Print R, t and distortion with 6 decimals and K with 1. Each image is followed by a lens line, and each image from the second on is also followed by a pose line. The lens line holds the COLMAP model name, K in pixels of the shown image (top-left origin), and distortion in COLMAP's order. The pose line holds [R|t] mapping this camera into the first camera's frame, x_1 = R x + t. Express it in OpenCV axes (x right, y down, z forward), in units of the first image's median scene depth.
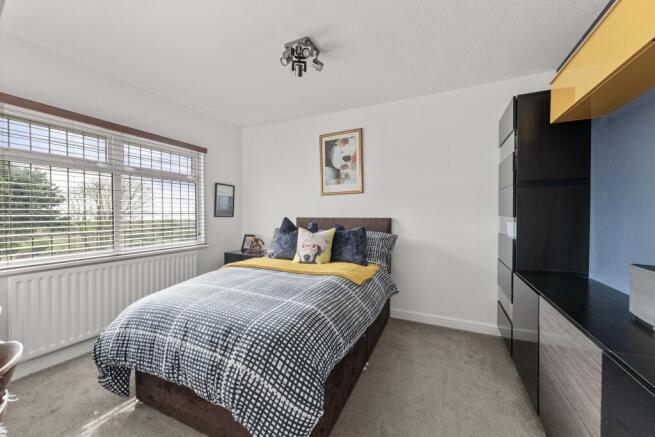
lens RADIAL K [[256.4, 0, 326.1], [0, 256.4, 215.6], [0, 0, 1]] dist [0.004157, 0.000073]
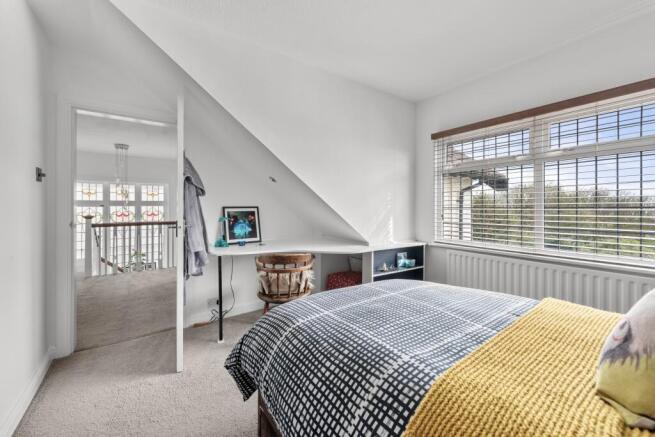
lens RADIAL K [[256.4, 0, 321.4], [0, 256.4, 206.9], [0, 0, 1]] dist [0.004157, 0.000073]
pose [[-0.483634, -0.003639, -0.875263, 0.375475], [-0.008421, 0.999964, 0.000496, -0.005664], [0.875230, 0.007611, -0.483647, 0.884388]]
